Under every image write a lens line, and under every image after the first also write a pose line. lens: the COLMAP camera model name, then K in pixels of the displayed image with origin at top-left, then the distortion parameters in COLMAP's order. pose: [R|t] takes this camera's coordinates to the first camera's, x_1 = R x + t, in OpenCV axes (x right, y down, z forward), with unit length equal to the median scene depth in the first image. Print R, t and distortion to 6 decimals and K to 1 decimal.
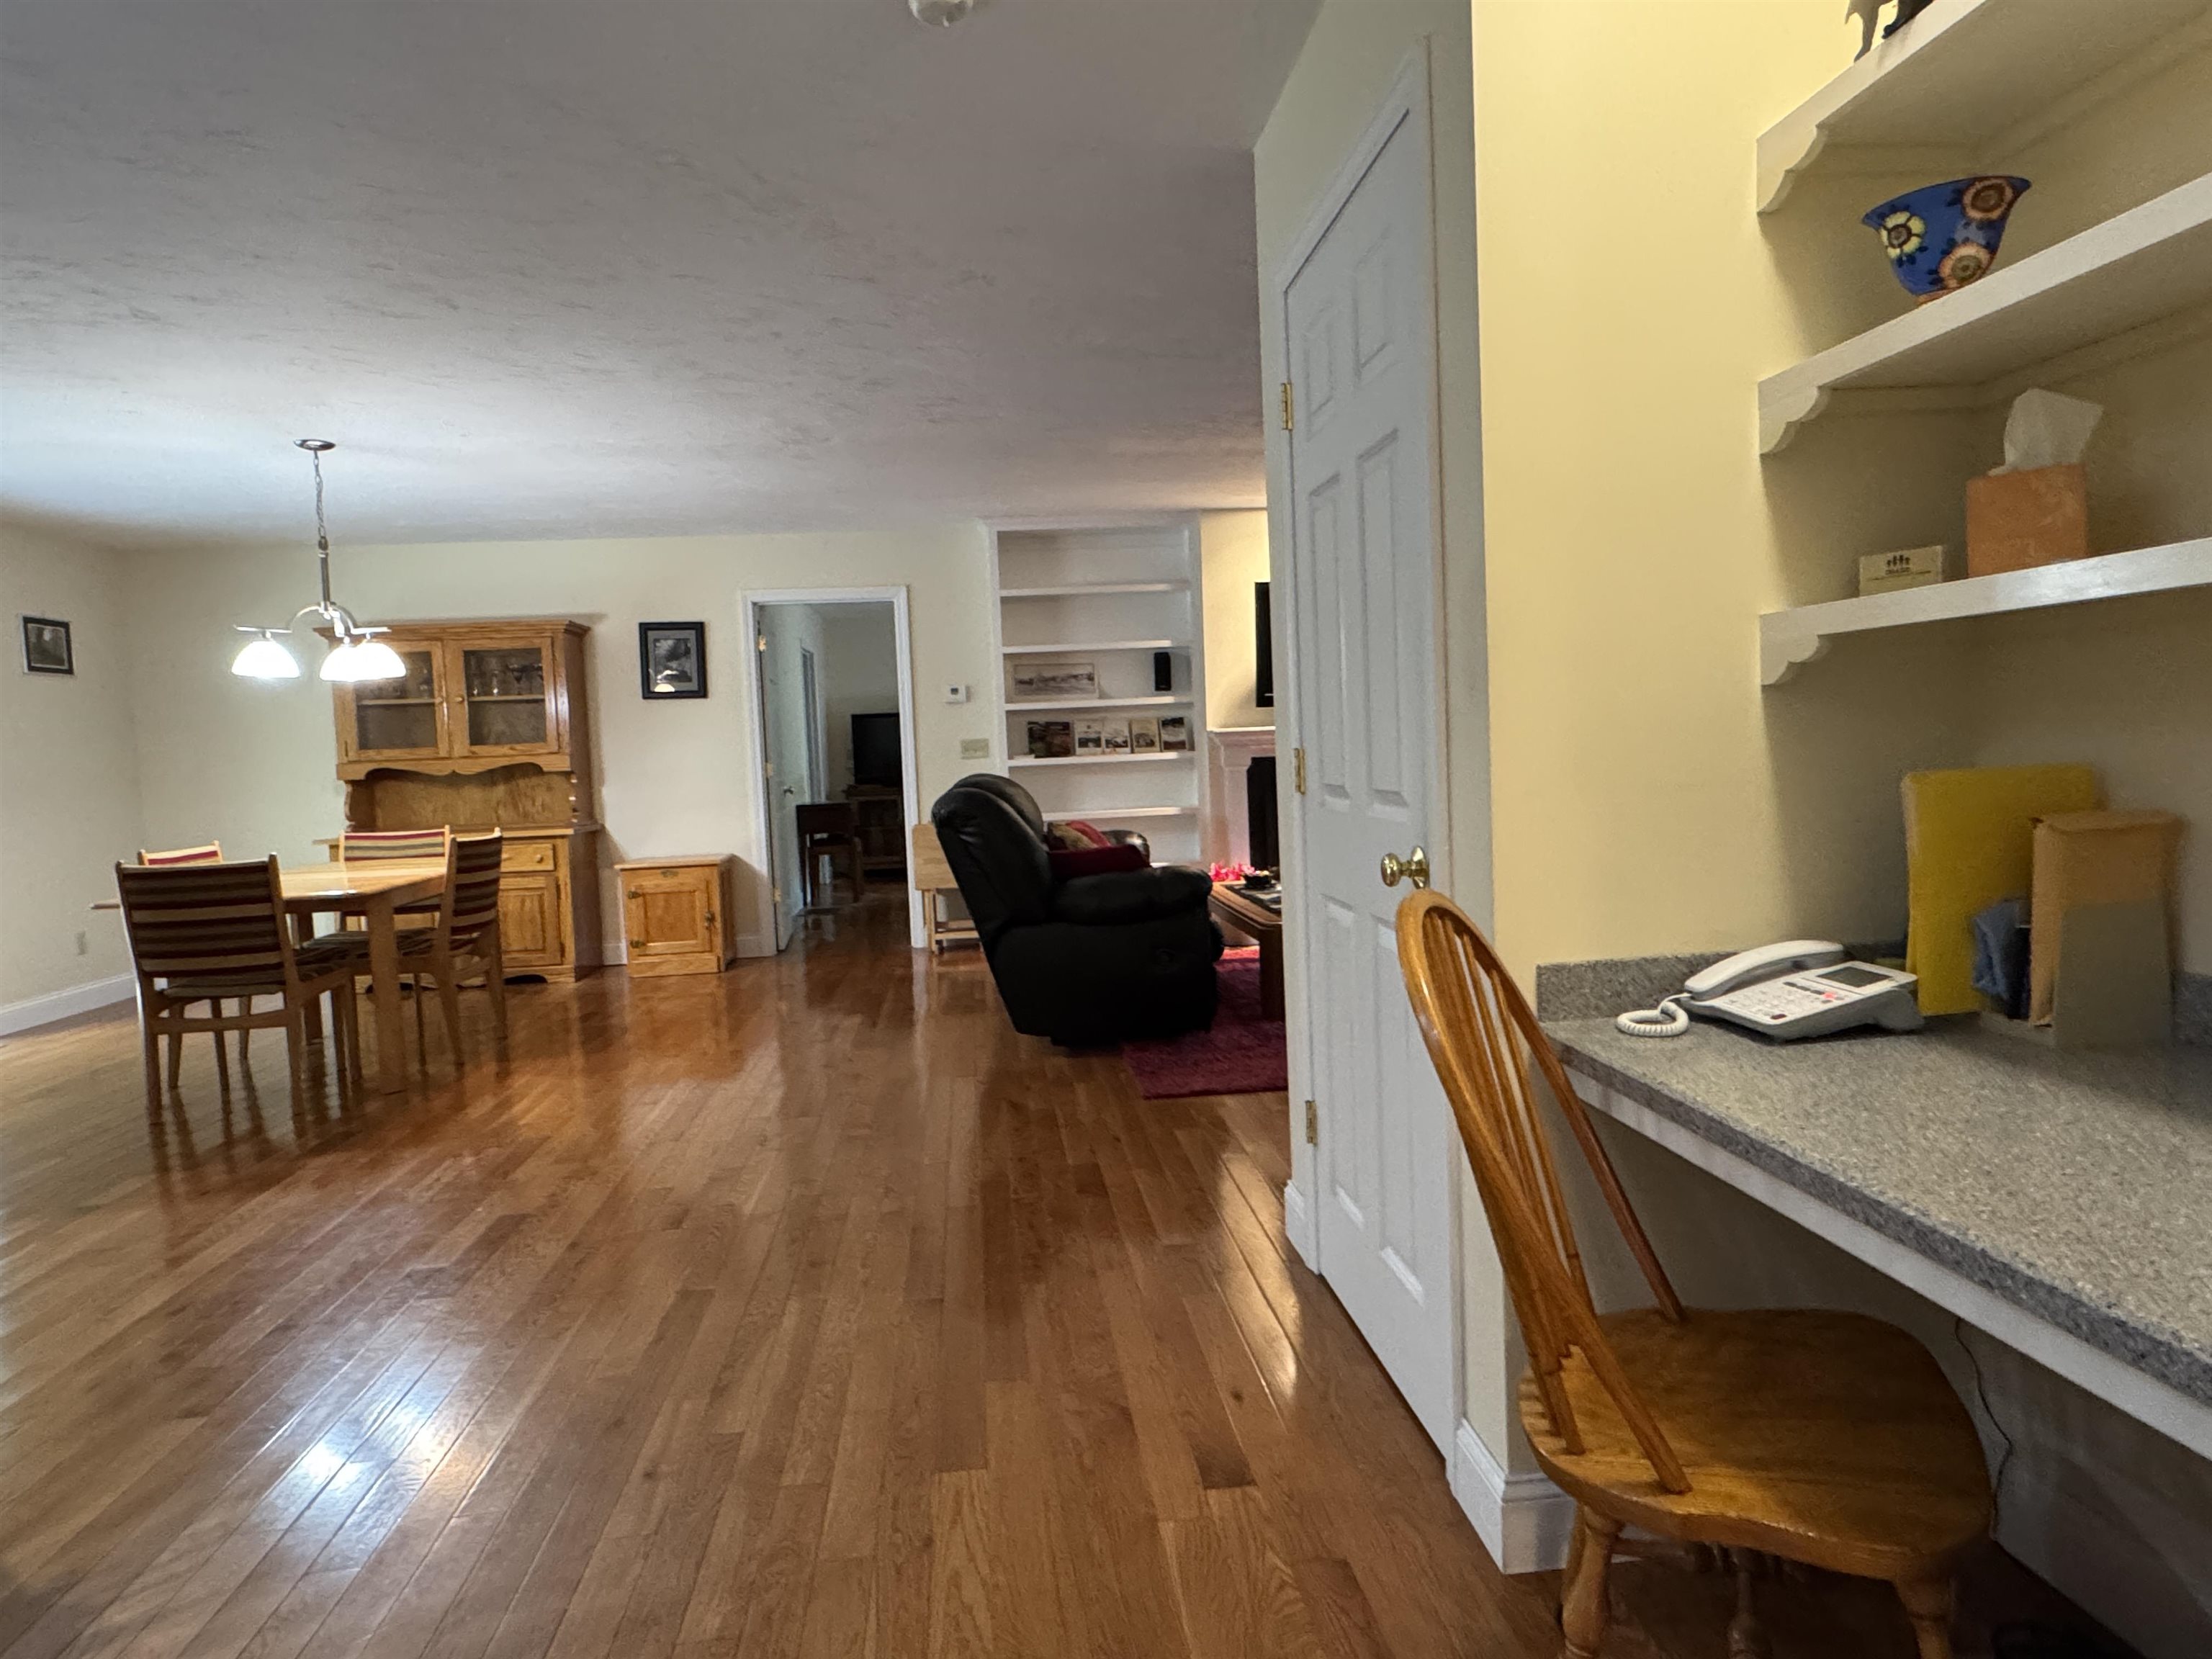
lens RADIAL K [[1323.0, 0, 1106.0], [0, 1323.0, 829.5], [0, 0, 1]] dist [-0.004504, 0.000485]
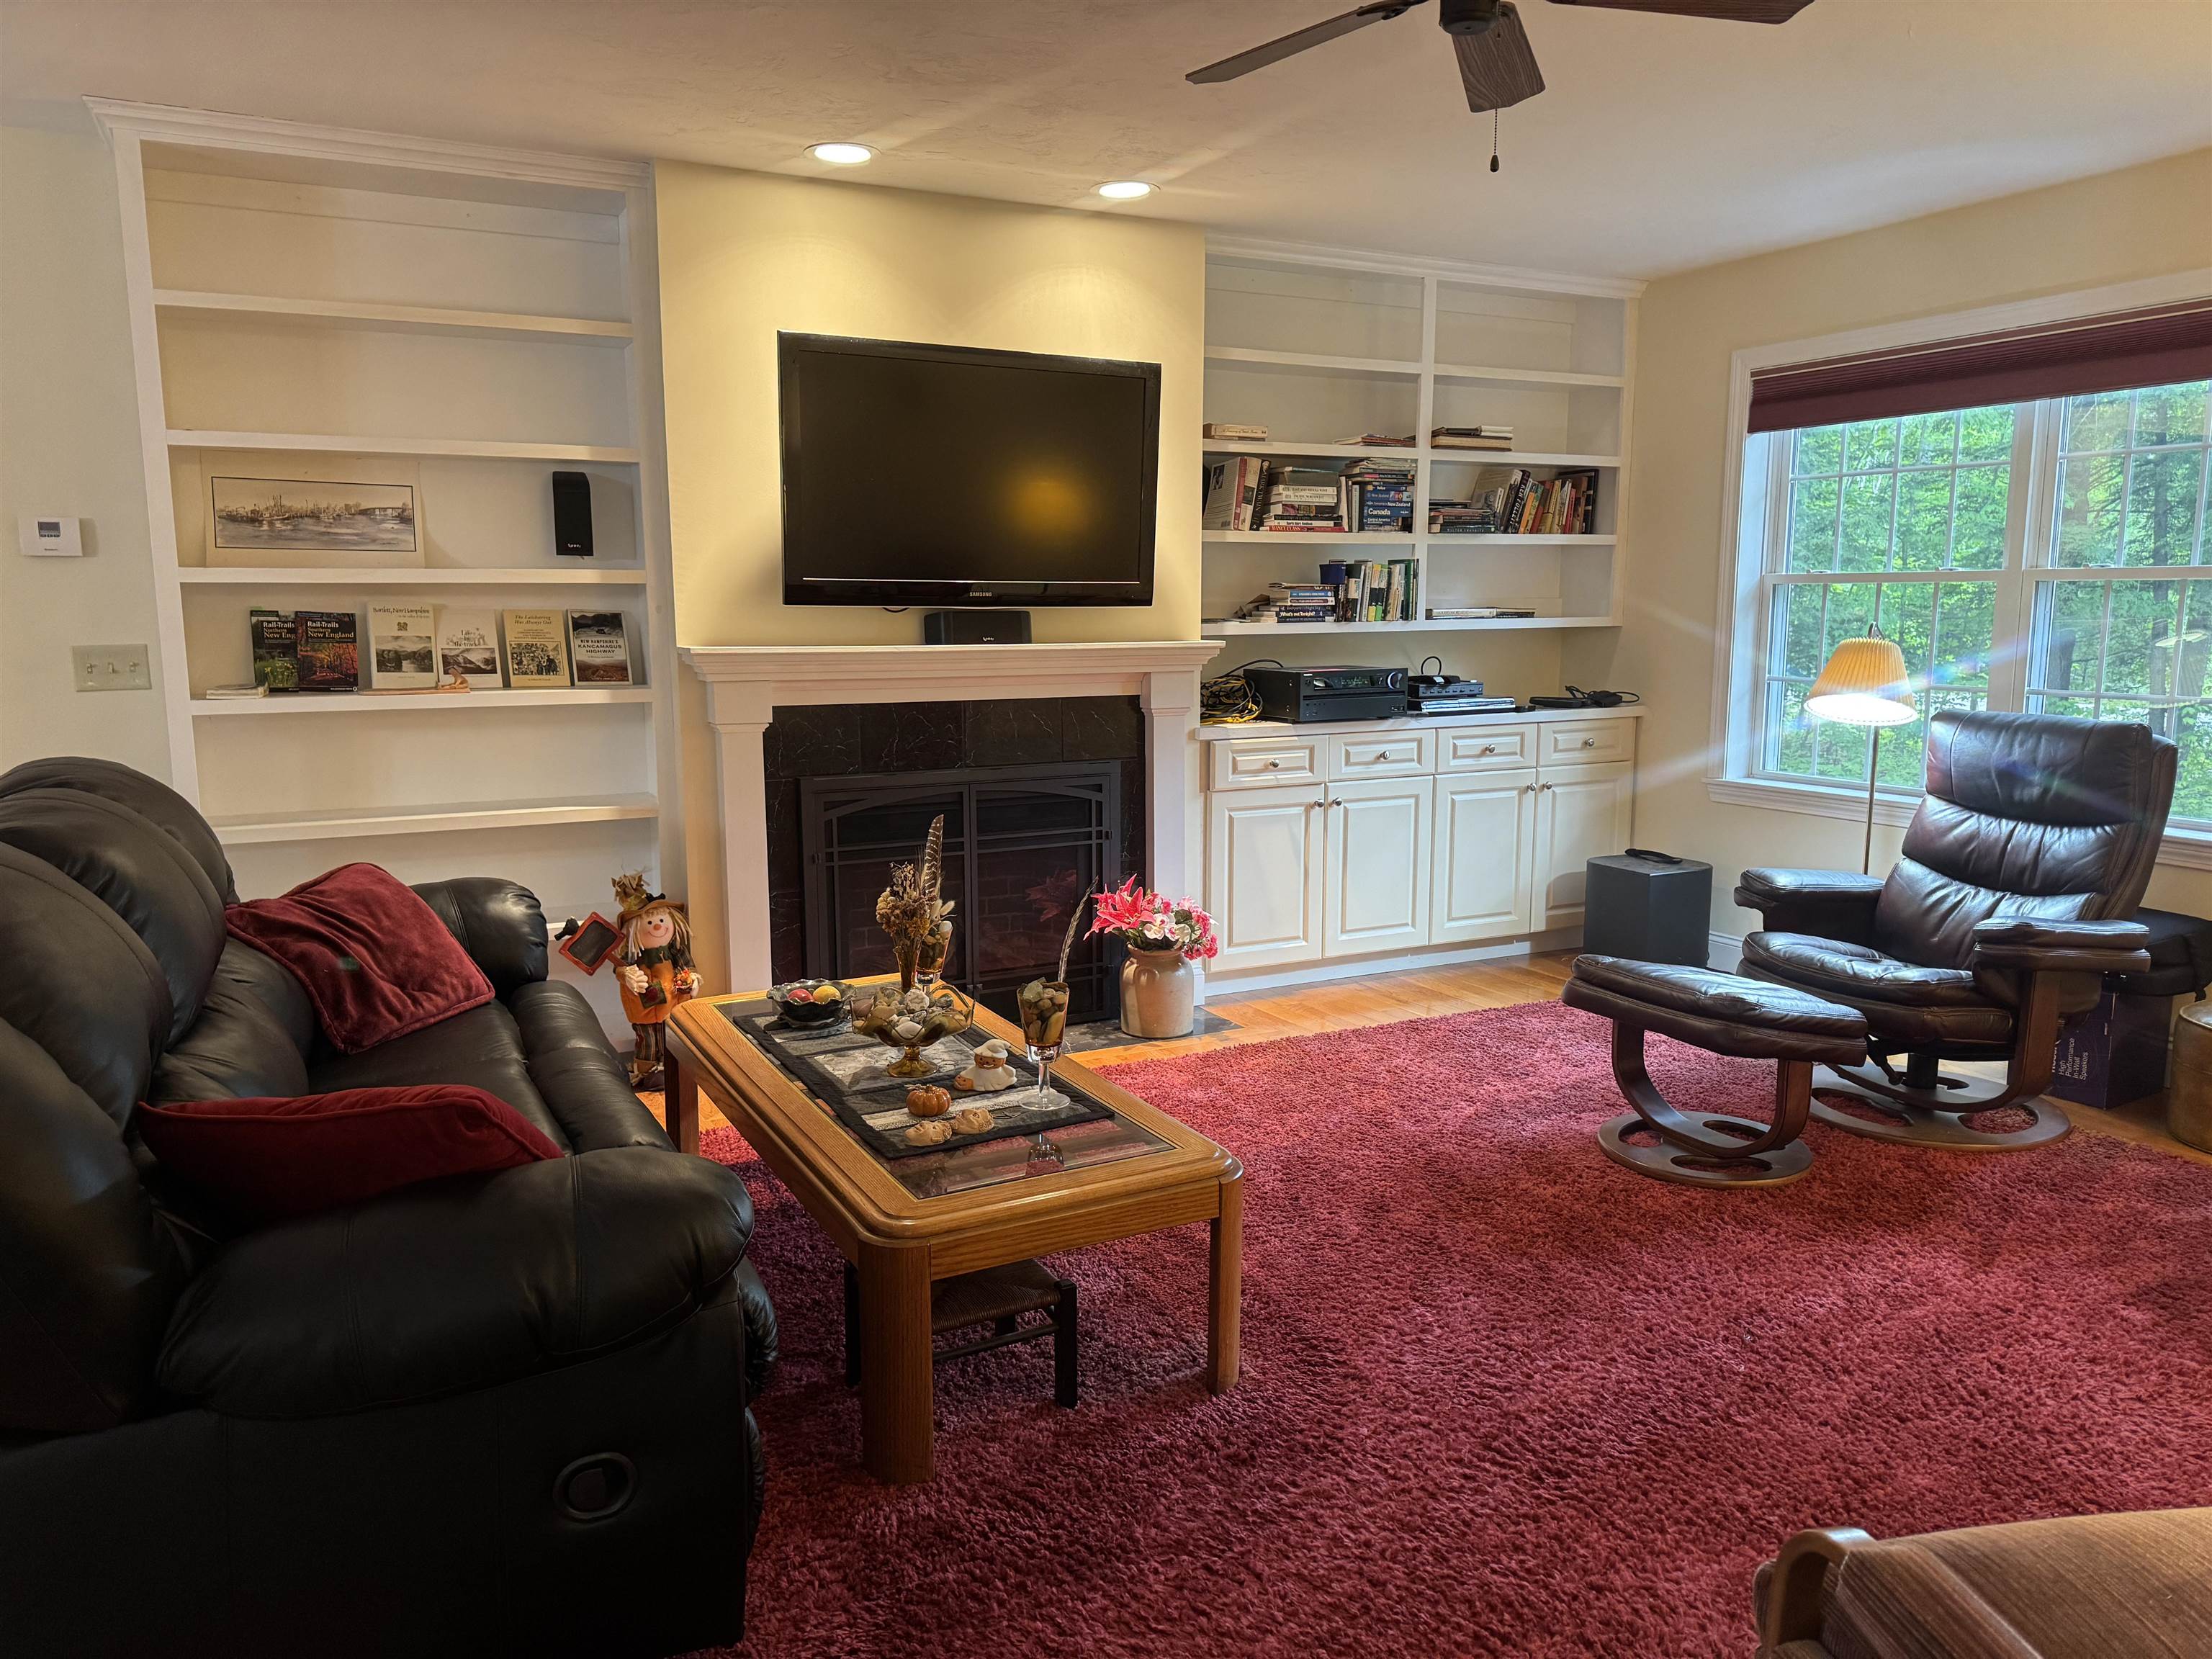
lens RADIAL K [[1583.8, 0, 1117.3], [0, 1583.8, 844.2], [0, 0, 1]] dist [0.072061, -0.103439]
pose [[0.932243, -0.013818, 0.361569, 0.016272], [-0.012624, 0.997420, 0.070666, -0.045232], [-0.361613, -0.070443, 0.929663, 0.397260]]
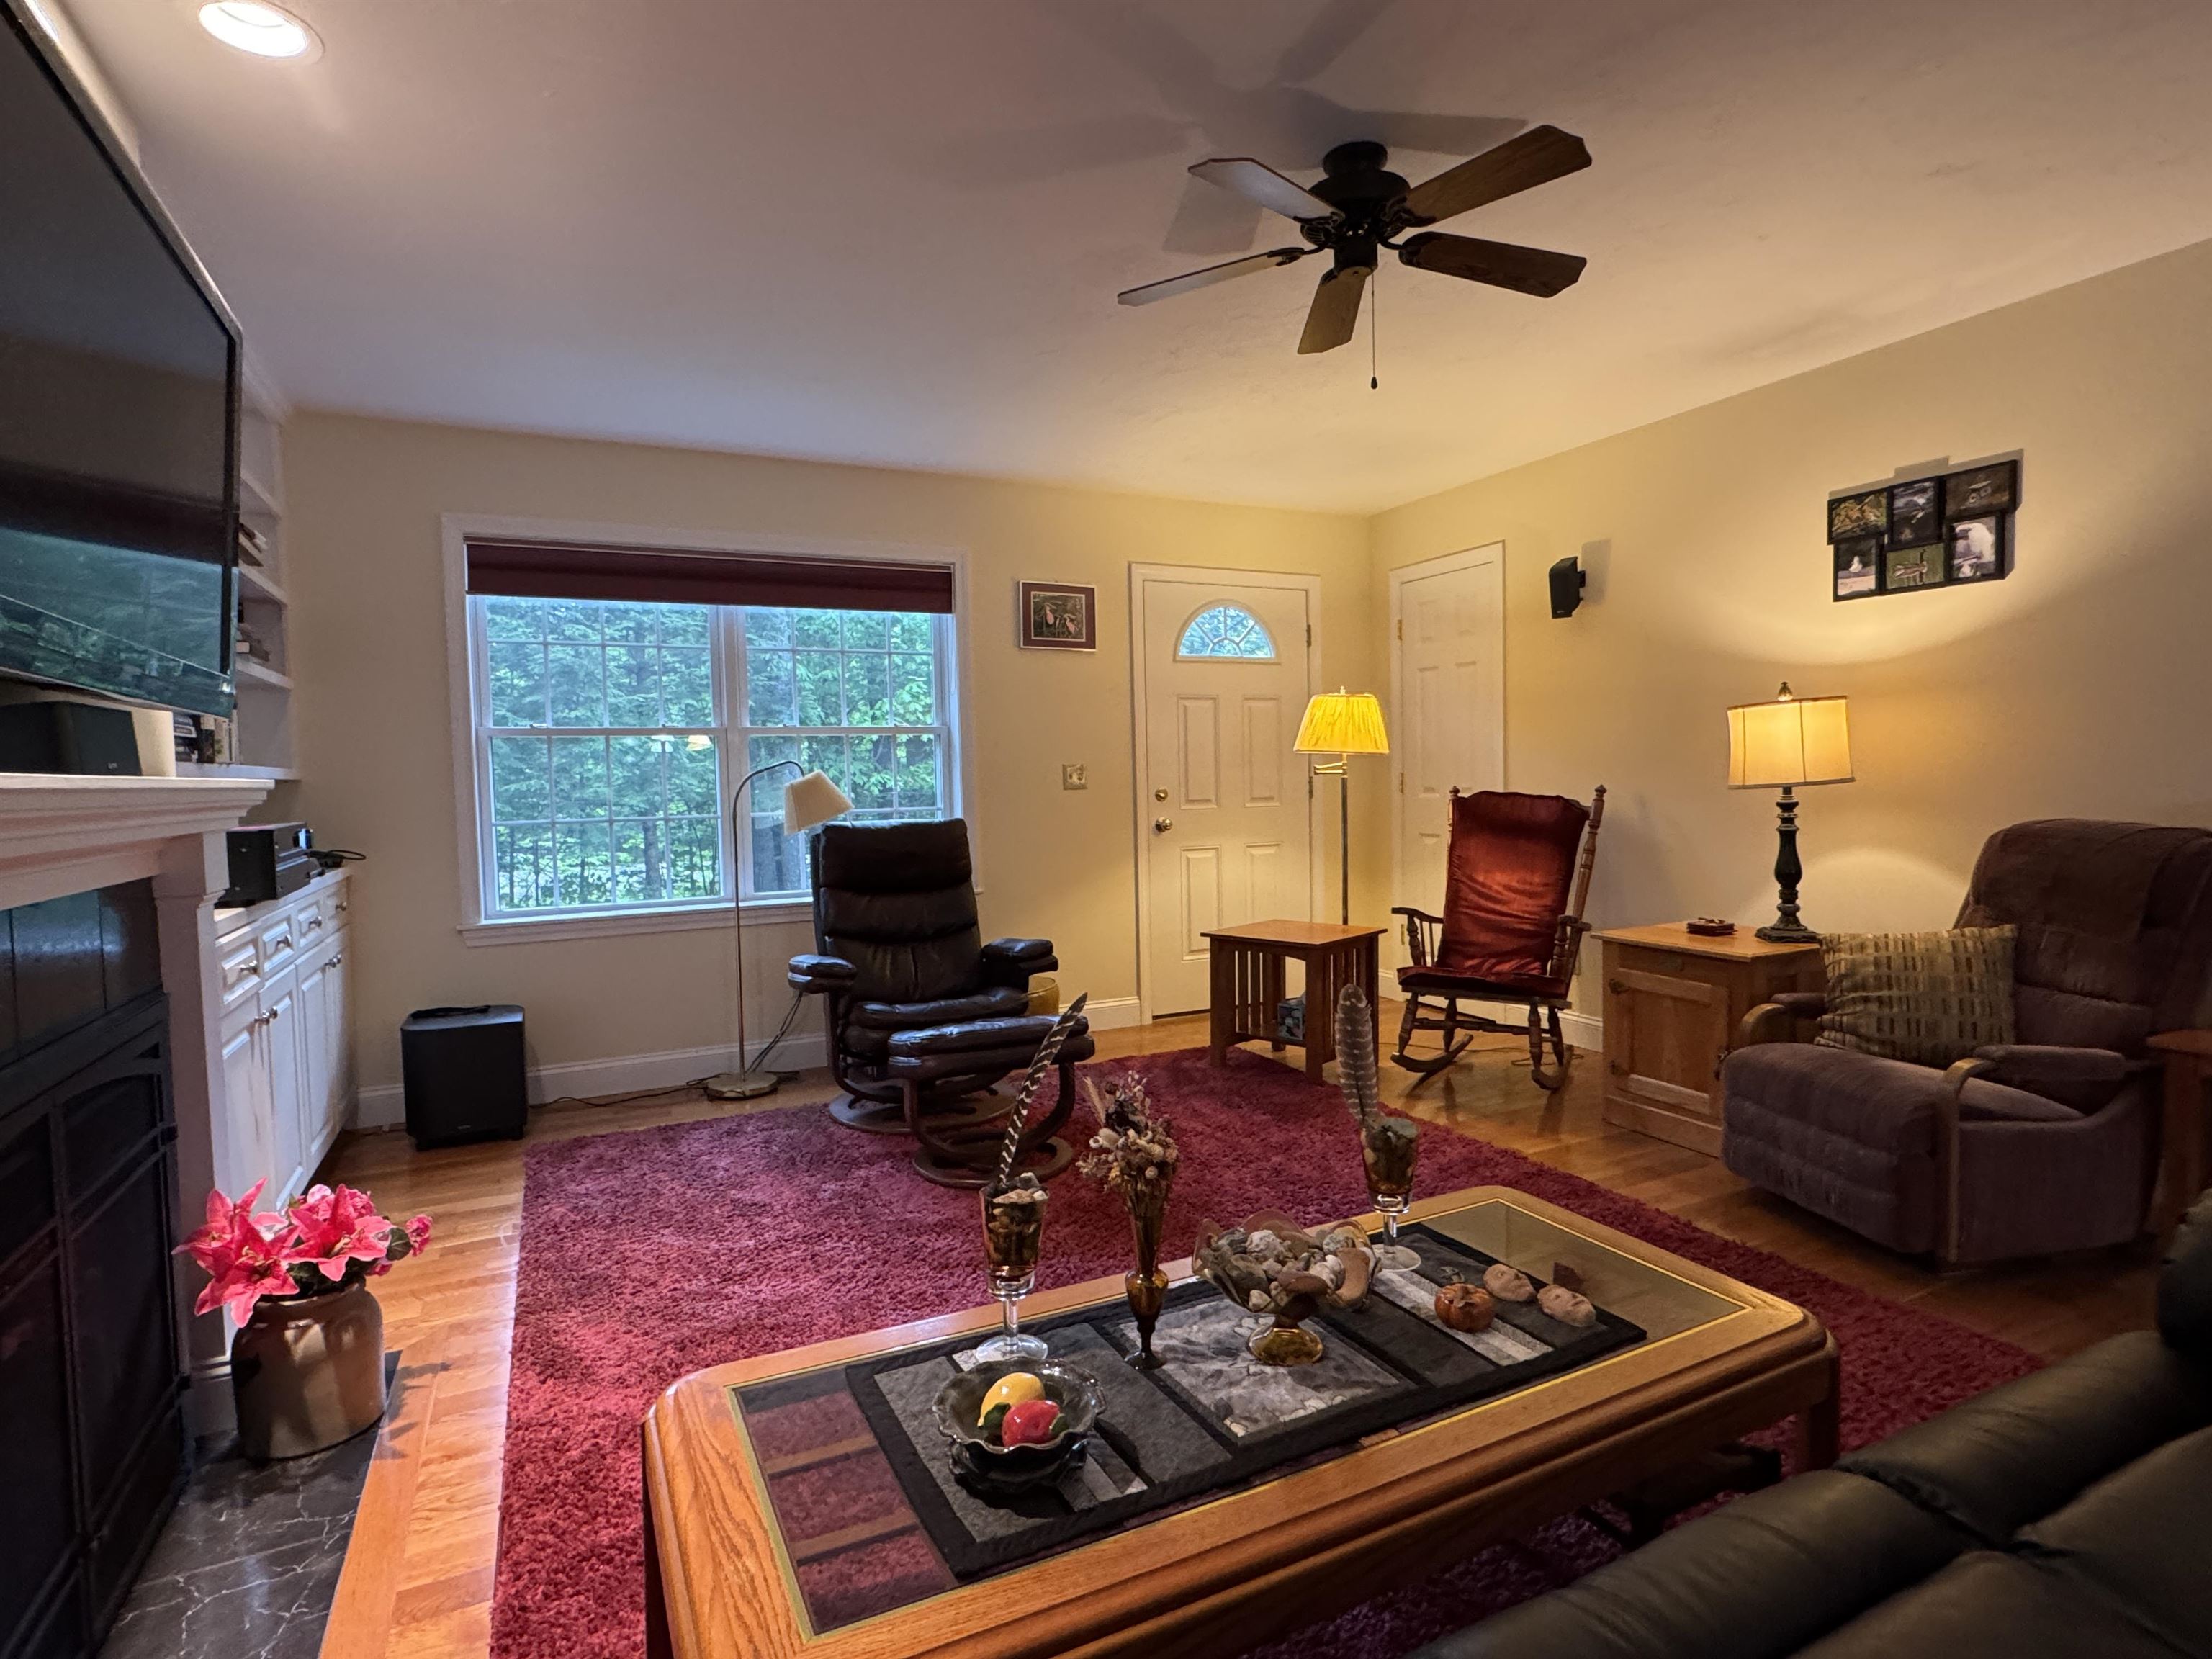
lens RADIAL K [[1143.2, 0, 1106.0], [0, 1143.2, 829.5], [0, 0, 1]] dist [-0.000908, -0.000063]
pose [[-0.351501, 0.009223, 0.936142, -0.061251], [0.103458, 0.994210, 0.029051, -0.055698], [-0.930453, 0.107063, -0.350420, 0.879220]]
